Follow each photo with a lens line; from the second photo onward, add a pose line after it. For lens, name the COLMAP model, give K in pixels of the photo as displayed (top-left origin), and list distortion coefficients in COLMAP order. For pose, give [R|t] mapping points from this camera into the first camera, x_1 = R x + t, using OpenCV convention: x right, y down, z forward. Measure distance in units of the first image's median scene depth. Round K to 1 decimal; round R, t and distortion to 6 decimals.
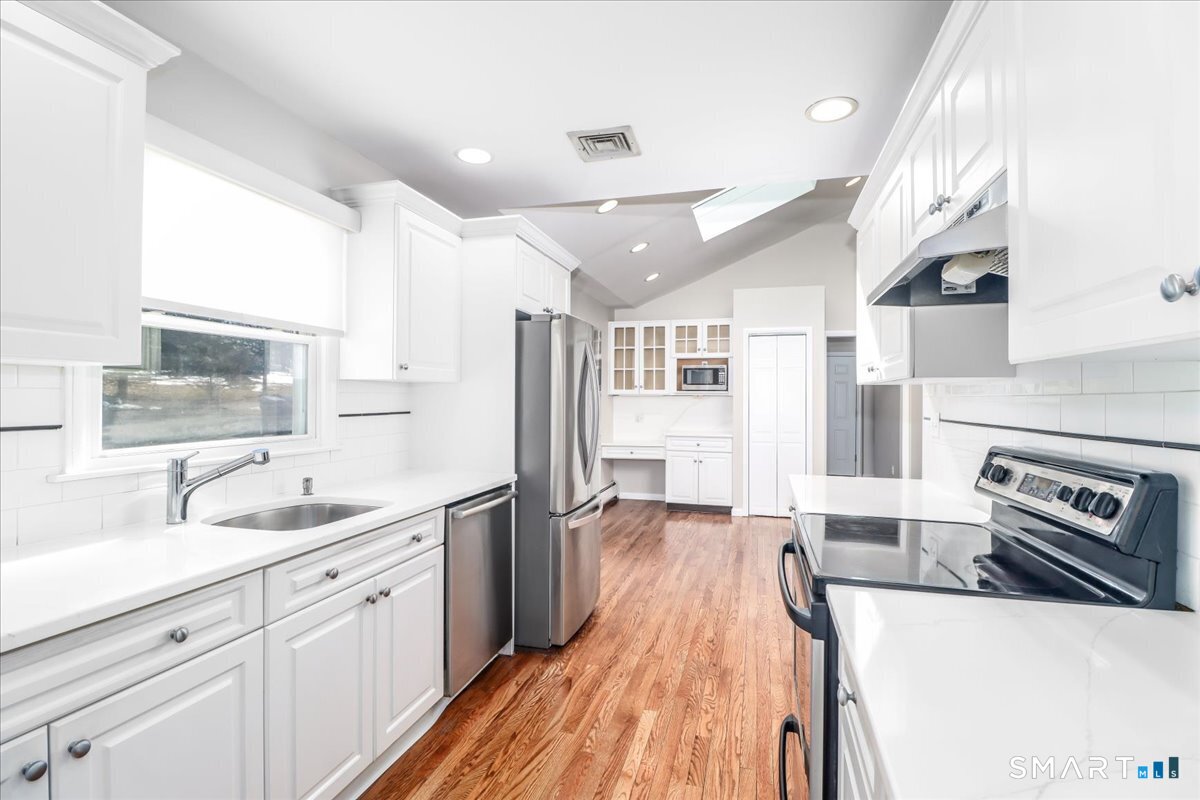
lens RADIAL K [[556.5, 0, 603.3], [0, 556.5, 395.2], [0, 0, 1]] dist [0.002803, -0.015117]
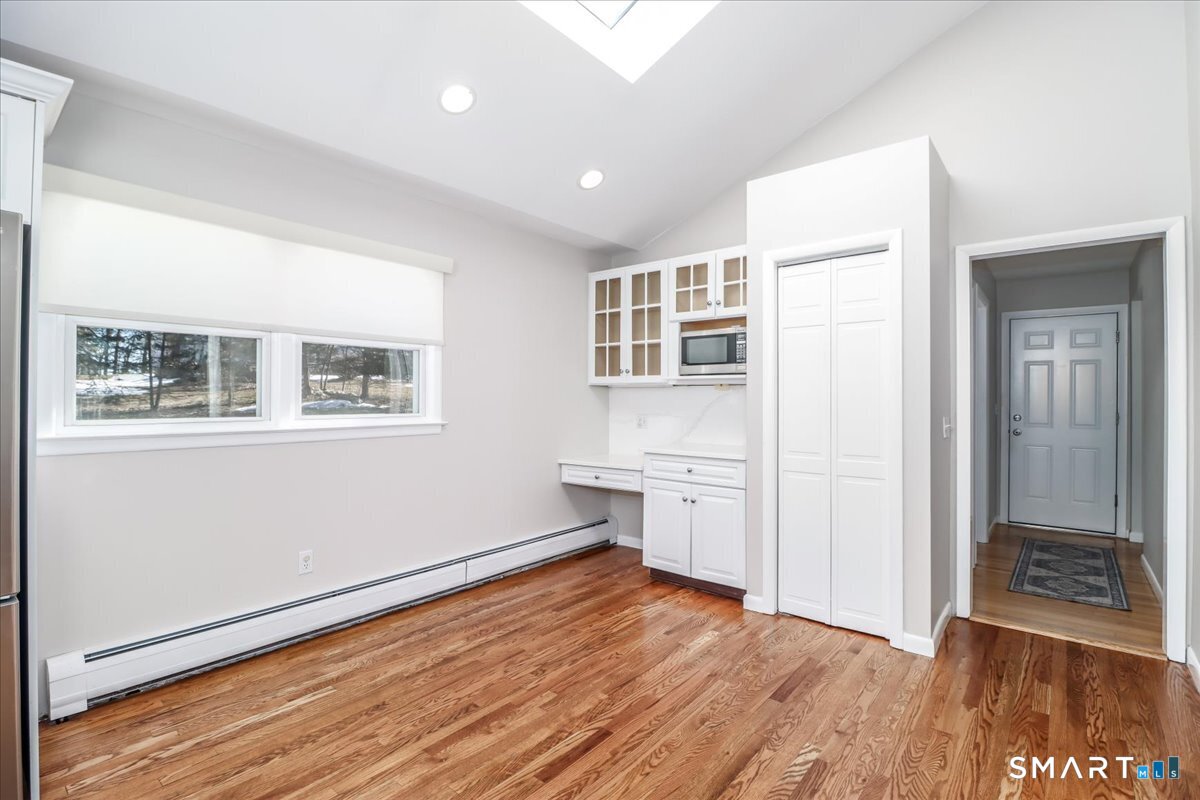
lens RADIAL K [[556.5, 0, 603.3], [0, 556.5, 395.2], [0, 0, 1]] dist [0.002803, -0.015117]
pose [[0.912719, -0.005877, -0.408545, 0.307548], [0.005681, 0.999982, -0.001695, 0.012749], [0.408547, -0.000773, 0.912737, 0.434086]]
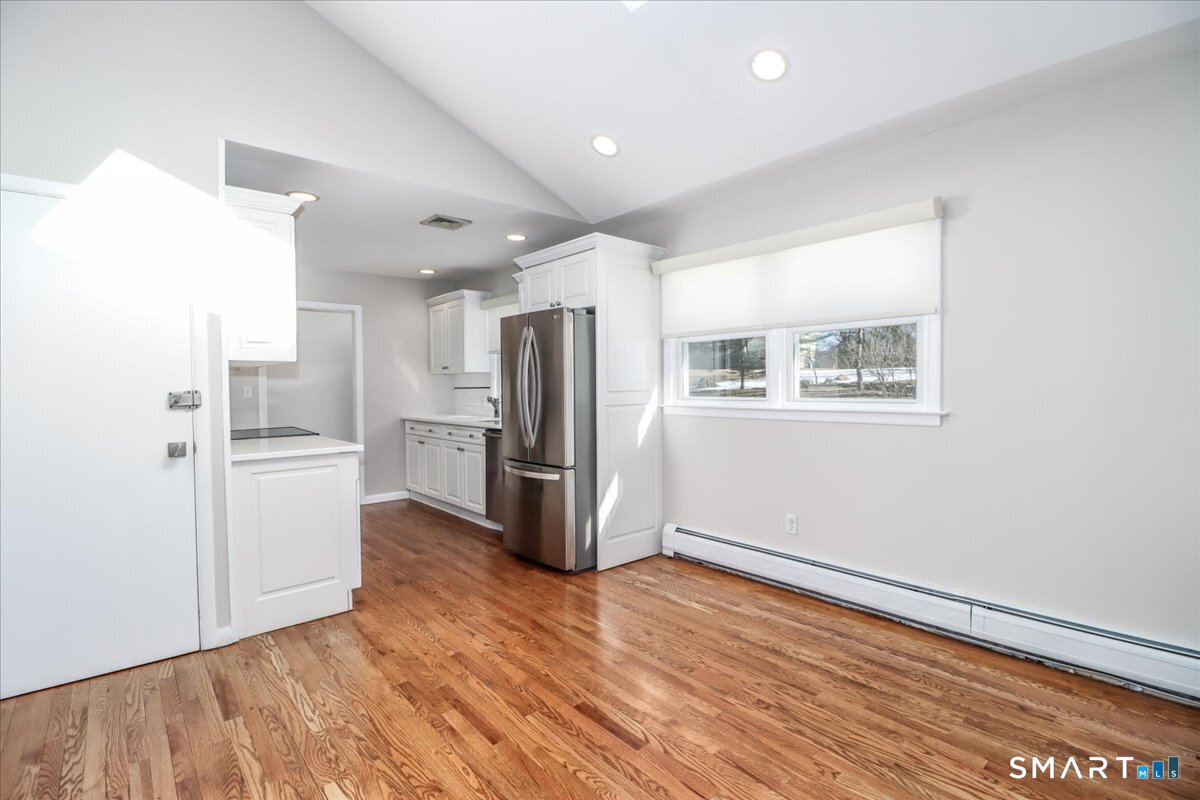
lens RADIAL K [[556.5, 0, 603.3], [0, 556.5, 395.2], [0, 0, 1]] dist [0.002803, -0.015117]
pose [[-0.545909, 0.015856, -0.837695, 0.429483], [0.011094, 0.999870, 0.011696, 0.016801], [0.837771, -0.002909, -0.546014, 0.866176]]
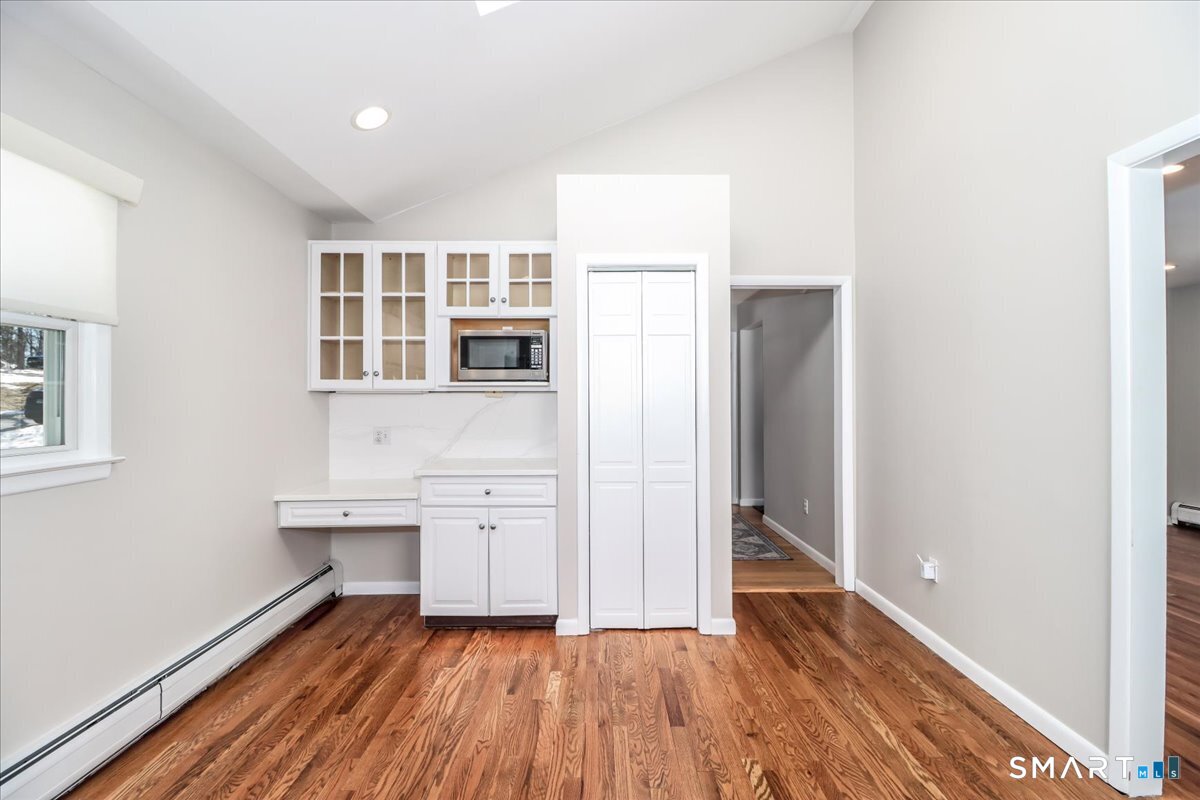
lens RADIAL K [[556.5, 0, 603.3], [0, 556.5, 395.2], [0, 0, 1]] dist [0.002803, -0.015117]
pose [[0.960653, -0.008263, 0.277630, 0.127989], [0.007459, 0.999964, 0.003952, 0.003293], [-0.277653, -0.001726, 0.960680, 0.487900]]
